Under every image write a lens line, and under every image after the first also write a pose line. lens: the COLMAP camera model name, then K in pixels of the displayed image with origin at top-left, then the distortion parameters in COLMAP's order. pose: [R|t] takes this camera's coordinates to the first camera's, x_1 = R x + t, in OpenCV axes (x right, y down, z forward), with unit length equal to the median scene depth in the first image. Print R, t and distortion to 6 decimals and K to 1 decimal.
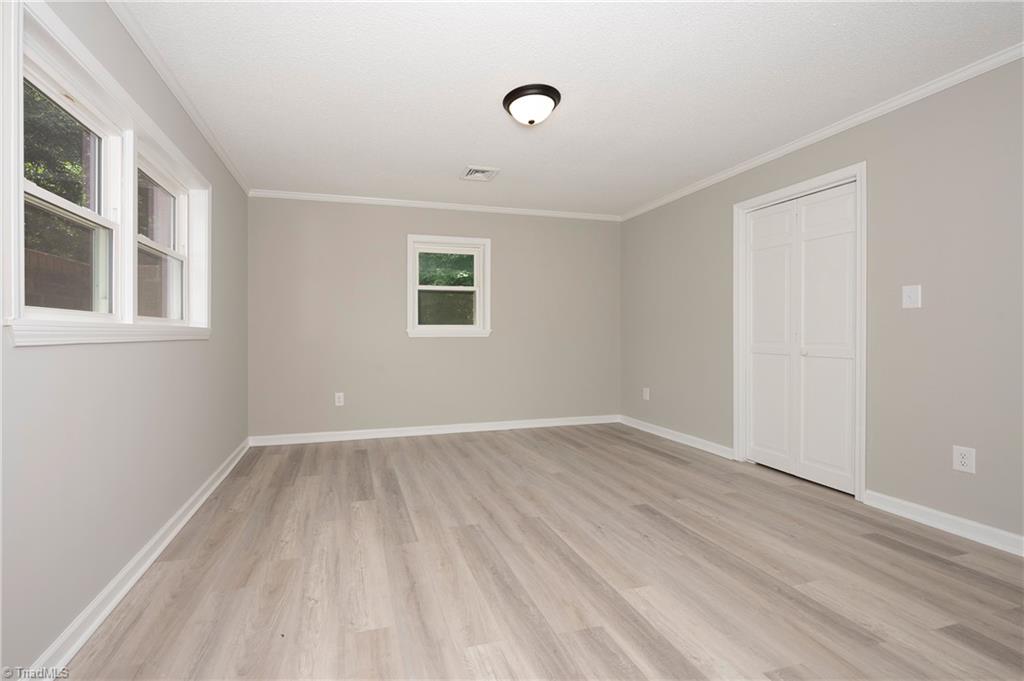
lens RADIAL K [[402.4, 0, 507.9], [0, 402.4, 339.7], [0, 0, 1]] dist [0.000887, -0.000524]
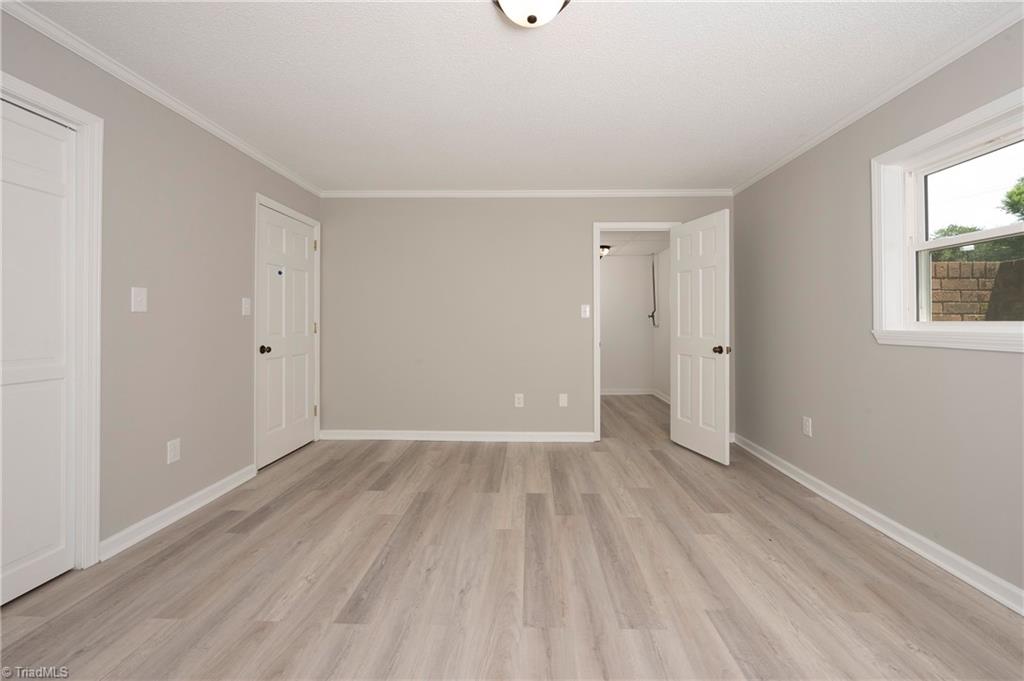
lens RADIAL K [[402.4, 0, 516.0], [0, 402.4, 319.2], [0, 0, 1]] dist [0.000887, -0.000524]
pose [[-0.915371, 0.008447, 0.402524, -0.213194], [0.011546, 0.999919, 0.005274, -0.072018], [-0.402447, 0.009475, -0.915394, 1.913376]]
